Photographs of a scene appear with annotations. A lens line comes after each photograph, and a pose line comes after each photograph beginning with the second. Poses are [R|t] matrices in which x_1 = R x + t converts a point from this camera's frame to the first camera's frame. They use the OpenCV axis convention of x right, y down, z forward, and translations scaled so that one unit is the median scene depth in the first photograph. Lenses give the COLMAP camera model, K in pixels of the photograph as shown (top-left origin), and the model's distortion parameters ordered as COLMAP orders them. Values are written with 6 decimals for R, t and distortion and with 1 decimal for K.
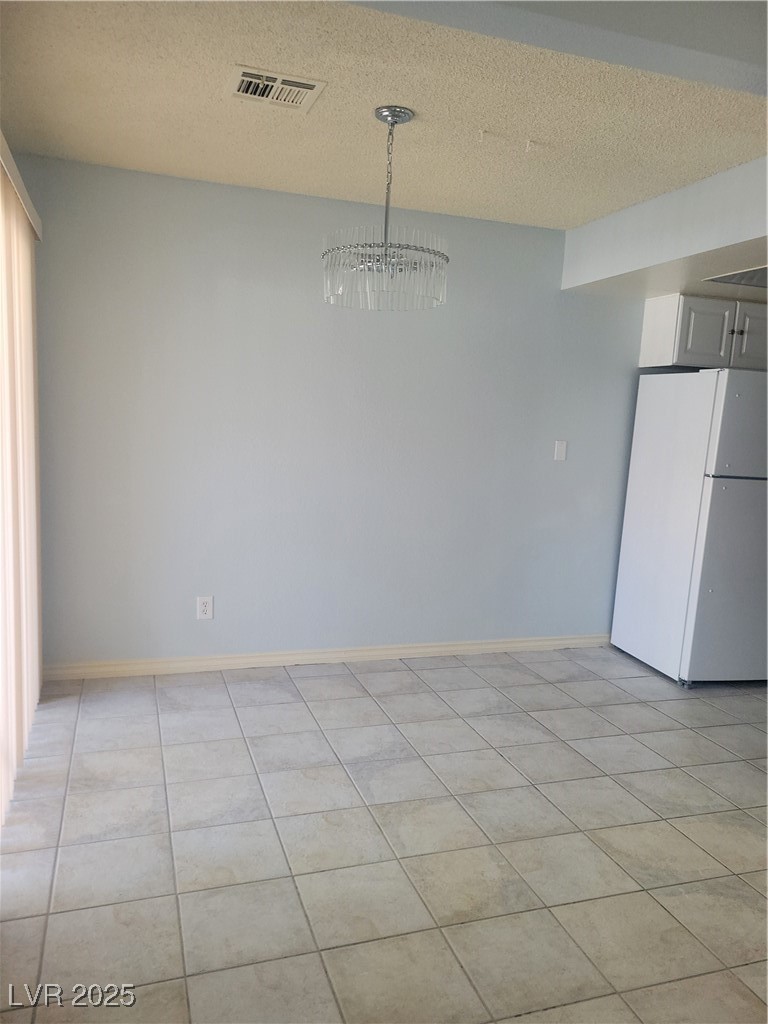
lens RADIAL K [[773.1, 0, 385.0], [0, 773.1, 513.8], [0, 0, 1]] dist [0.031558, -0.016337]
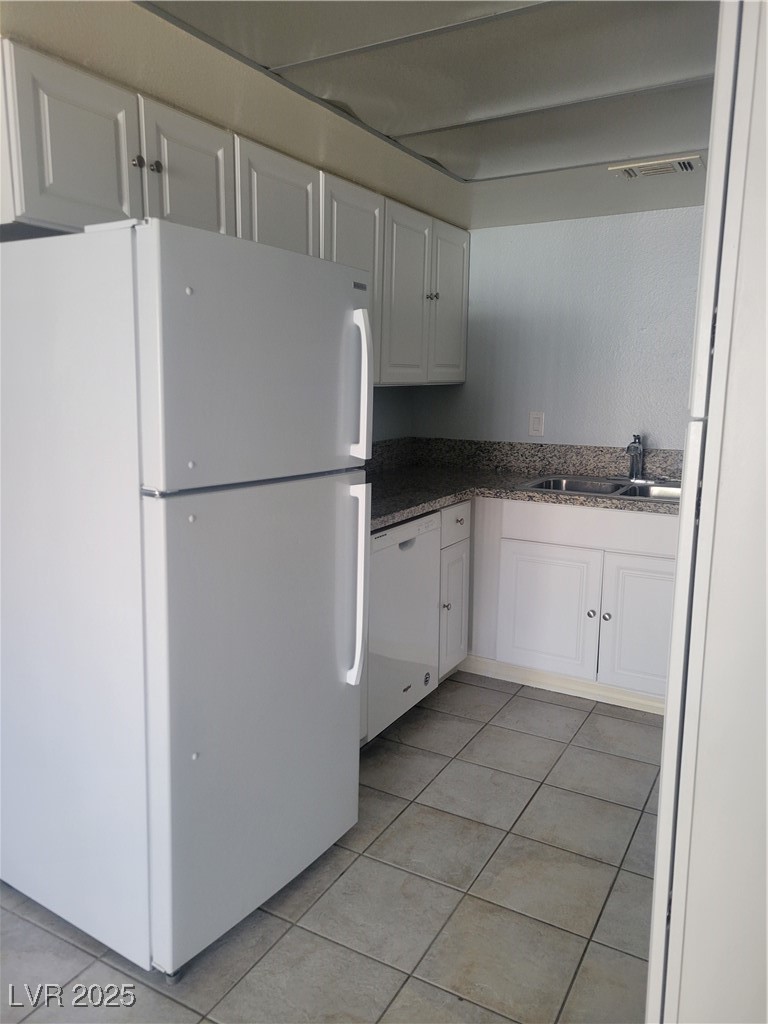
lens RADIAL K [[773.1, 0, 382.2], [0, 773.1, 510.8], [0, 0, 1]] dist [0.031558, -0.016337]
pose [[0.732868, -0.157881, 0.661799, 0.218355], [0.120500, 0.987446, 0.102129, -0.061716], [-0.669615, 0.004900, 0.742692, 0.572907]]
